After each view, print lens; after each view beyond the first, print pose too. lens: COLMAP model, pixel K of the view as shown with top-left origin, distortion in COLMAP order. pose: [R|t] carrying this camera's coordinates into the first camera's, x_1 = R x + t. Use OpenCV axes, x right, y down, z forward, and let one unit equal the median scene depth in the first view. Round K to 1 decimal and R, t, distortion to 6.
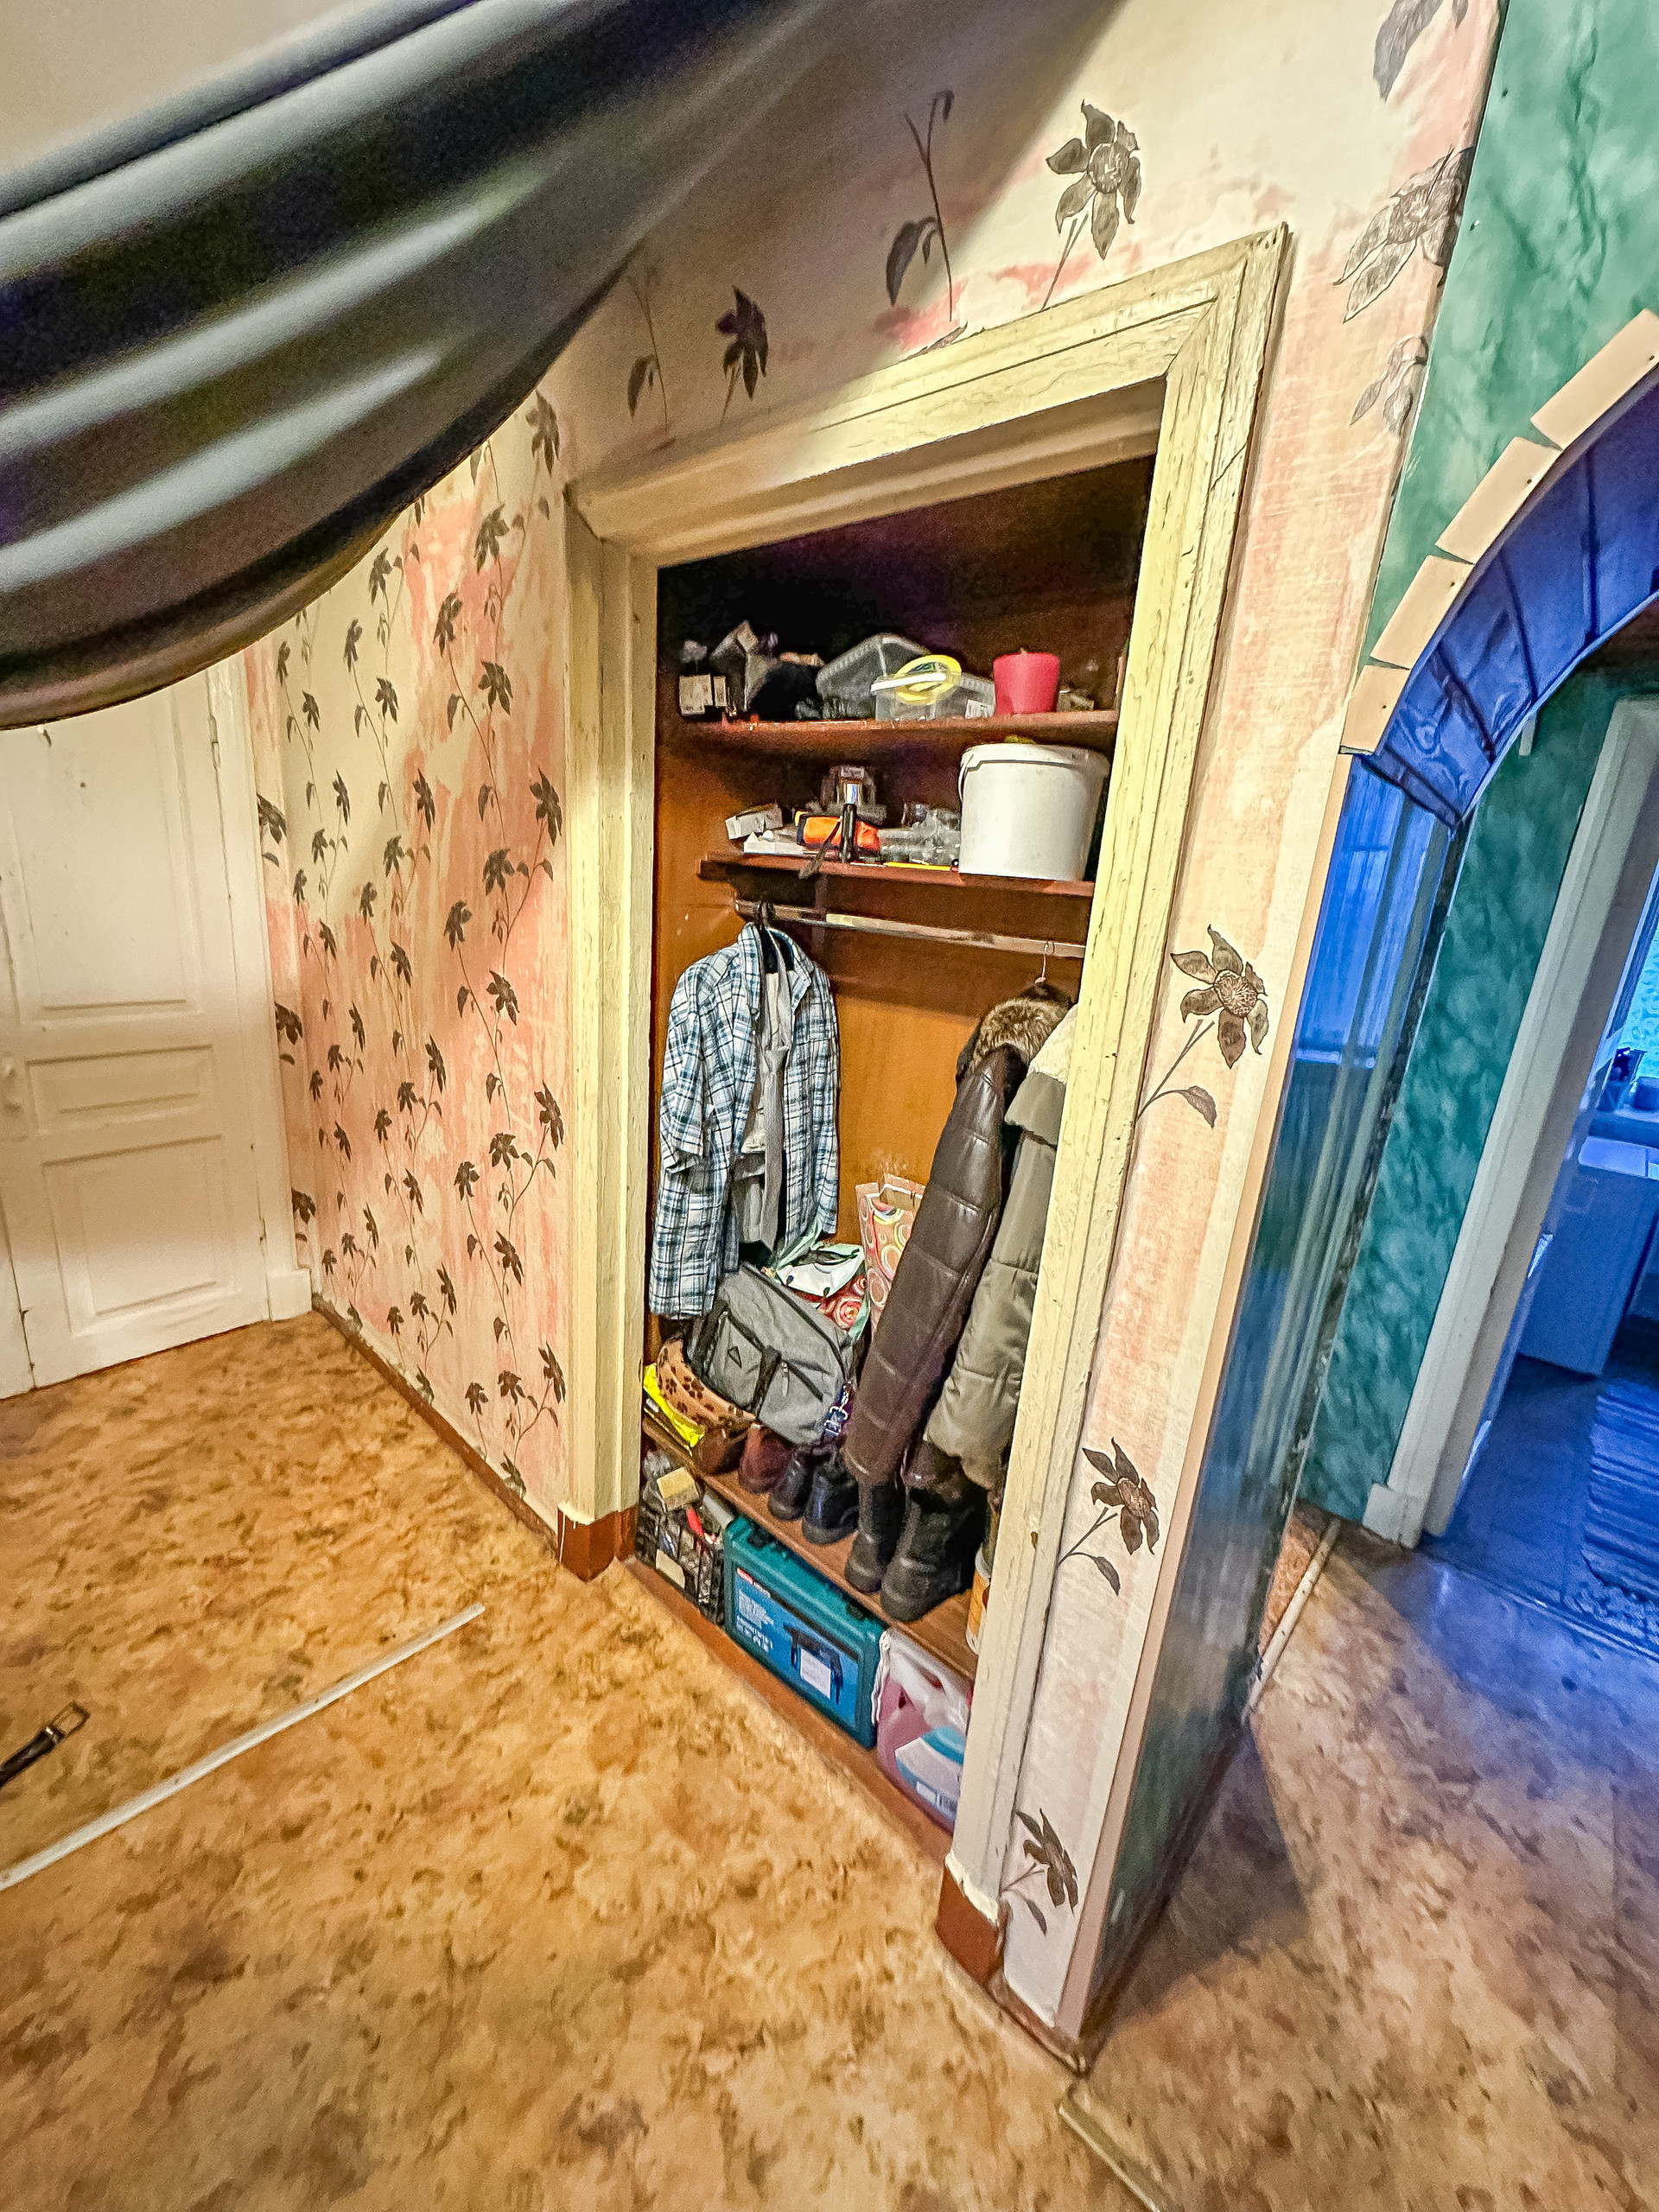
lens RADIAL K [[879.5, 0, 836.2], [0, 879.5, 1105.0], [0, 0, 1]] dist [-0.004241, 0.000478]
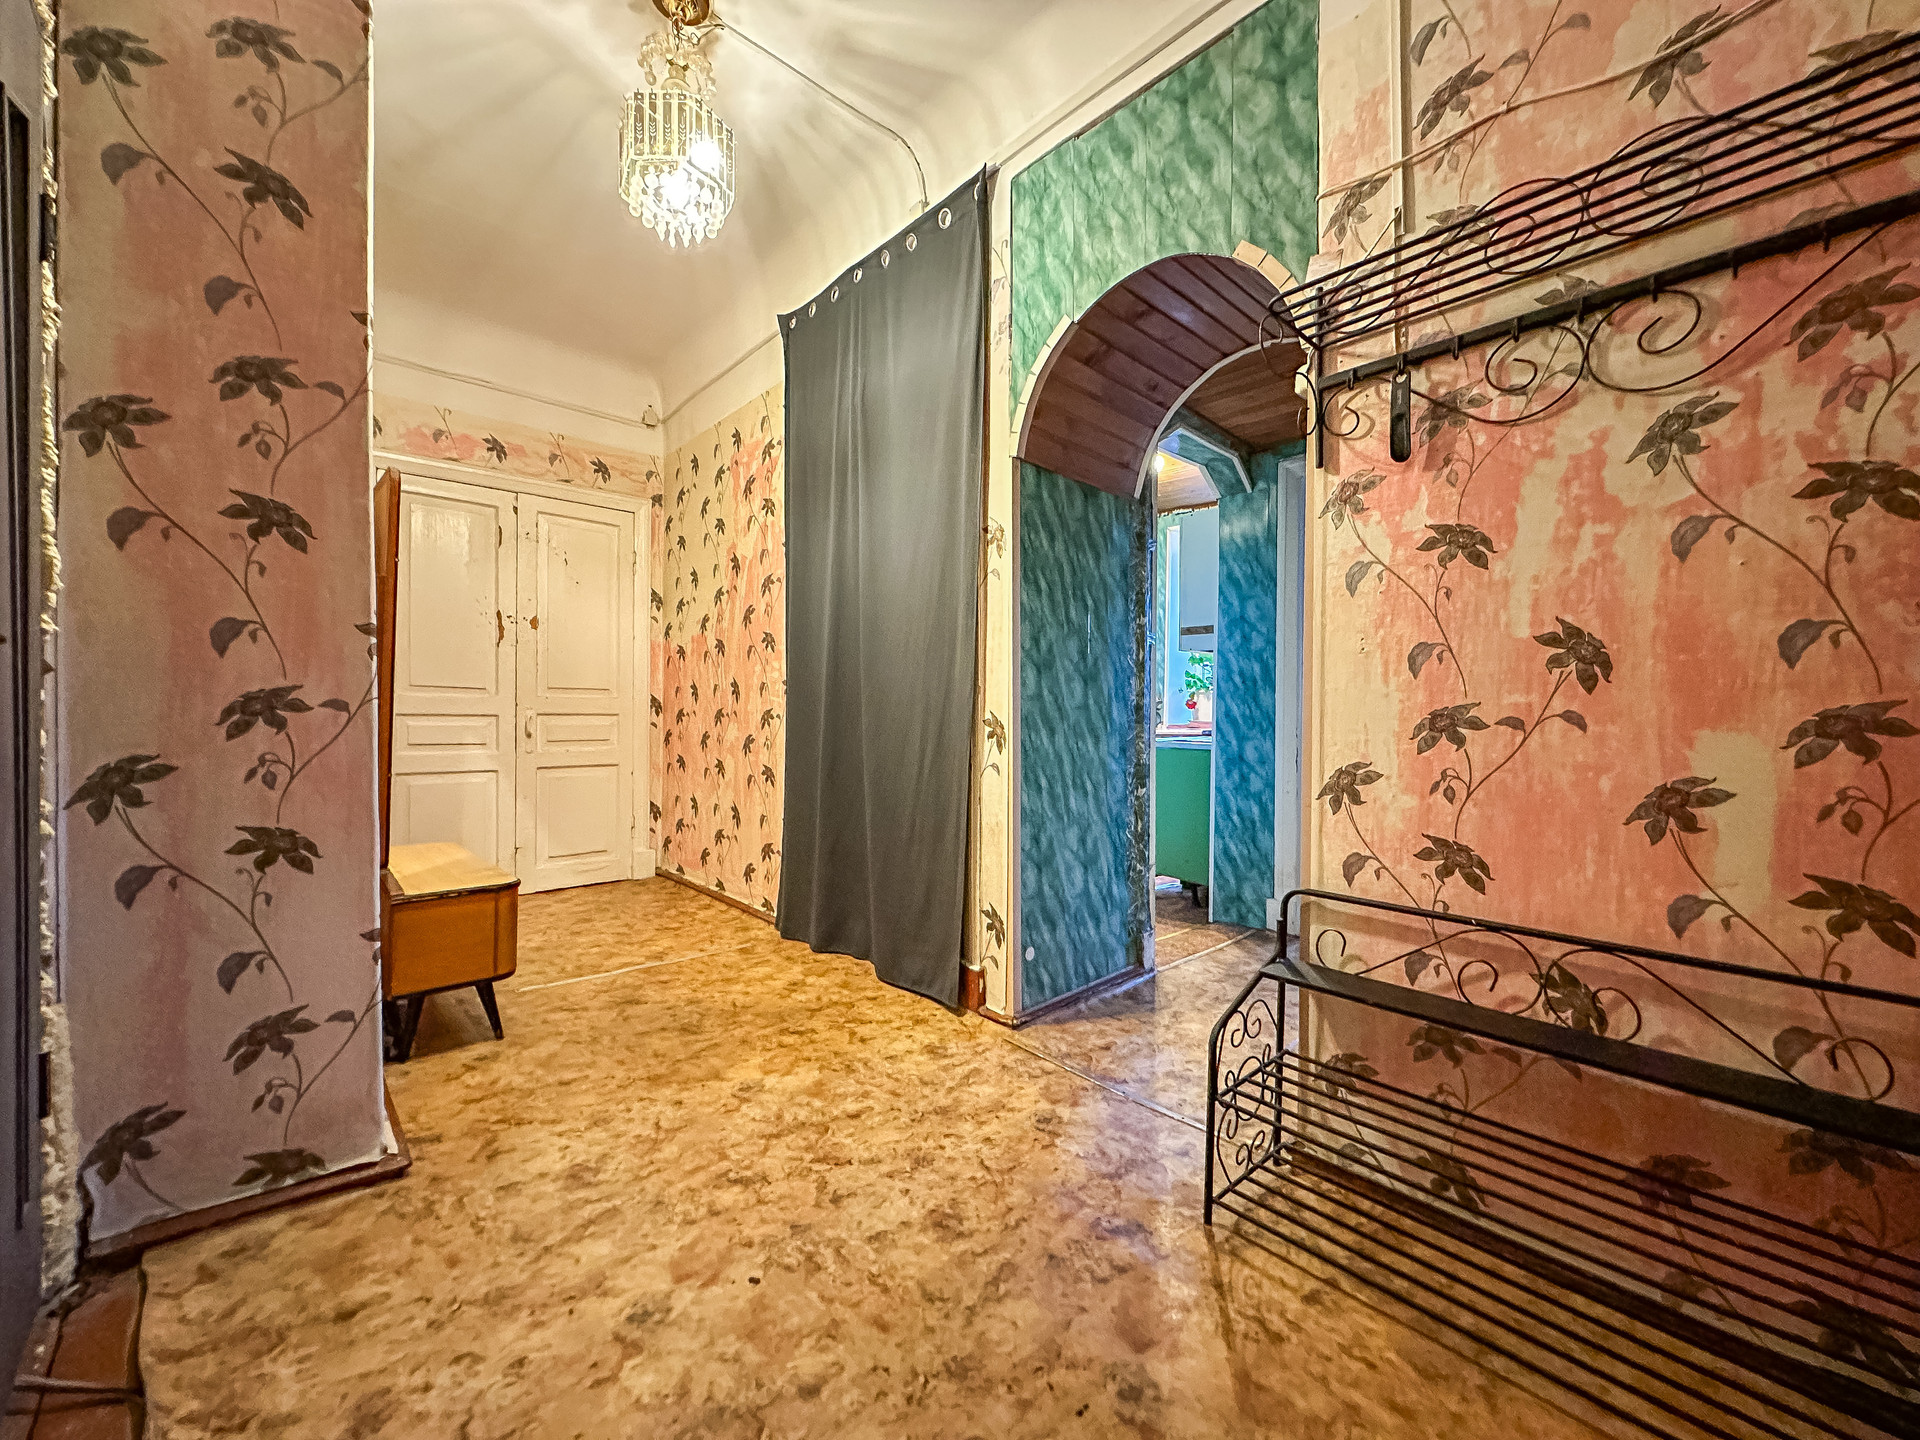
lens RADIAL K [[763.4, 0, 963.7], [0, 763.4, 718.1], [0, 0, 1]] dist [-0.004241, 0.000478]
pose [[0.992086, -0.074753, -0.100882, 0.258256], [0.045421, 0.962712, -0.266690, 0.559329], [0.117057, 0.259997, 0.958488, -0.657821]]
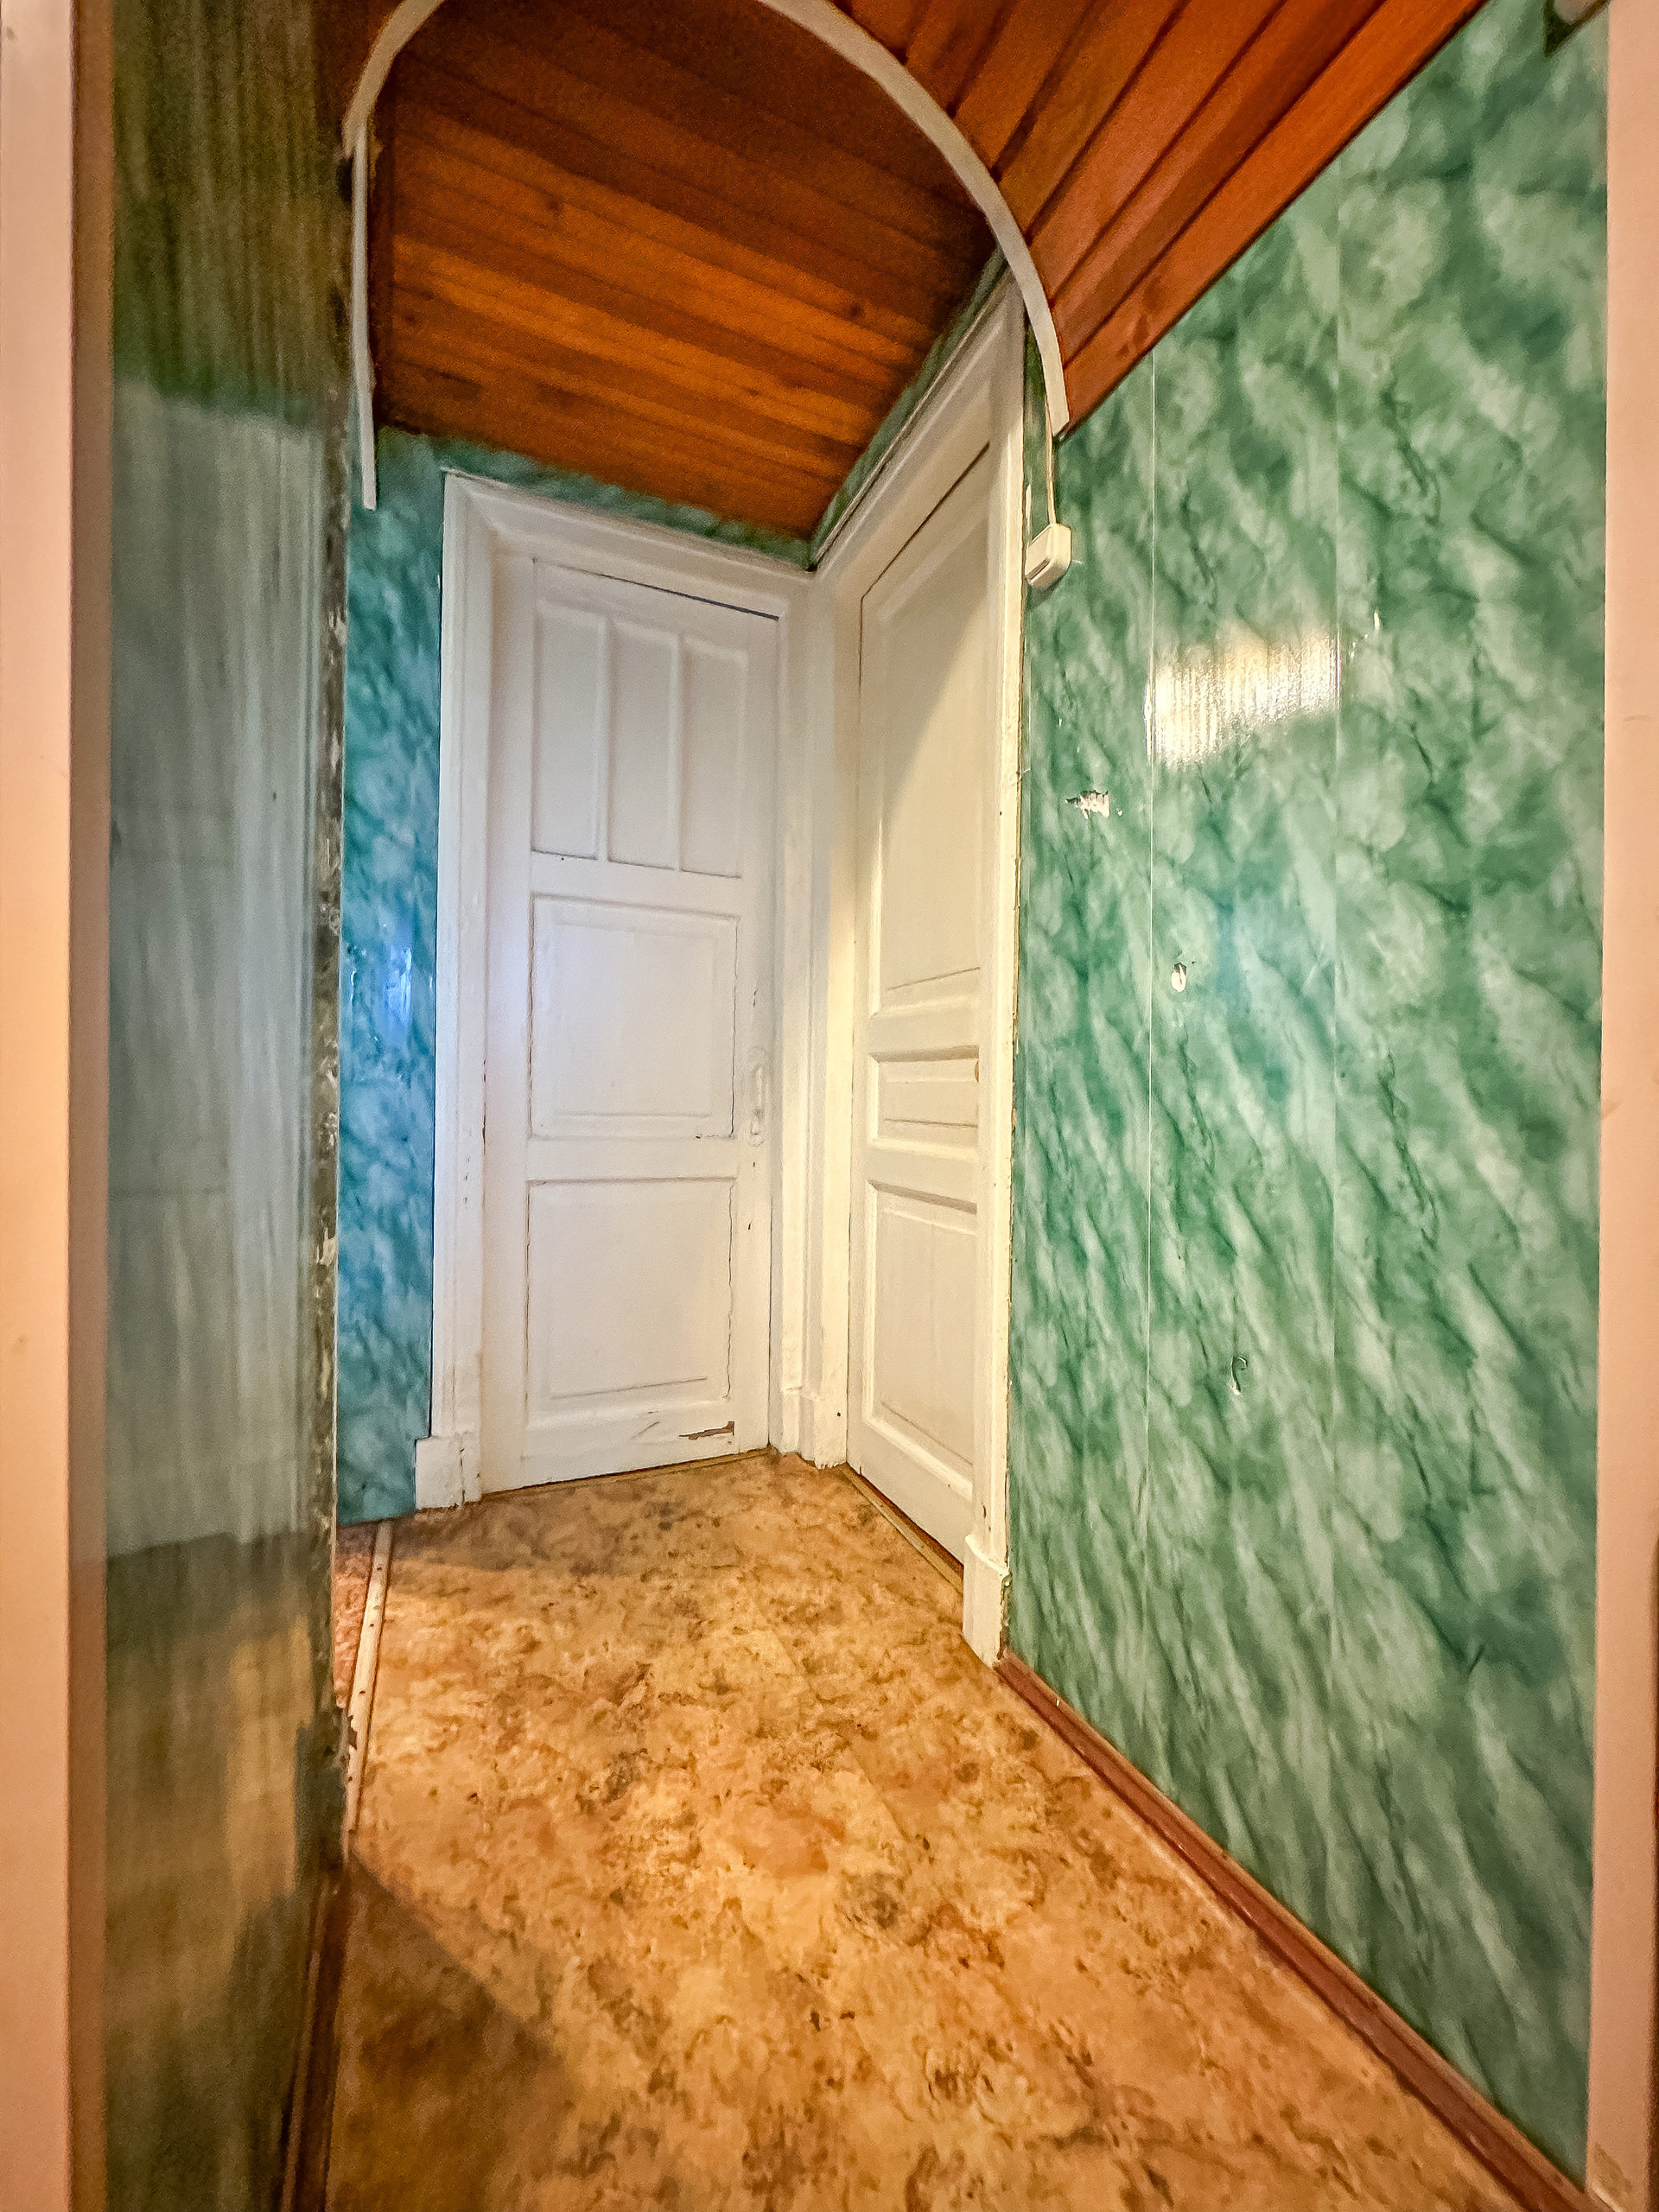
lens RADIAL K [[879.5, 0, 825.8], [0, 879.5, 1090.1], [0, 0, 1]] dist [-0.004241, 0.000478]
pose [[0.402087, -0.105427, 0.909511, -0.517828], [0.256330, 0.966589, -0.001278, 0.404313], [-0.878989, 0.233648, 0.415677, -0.239983]]
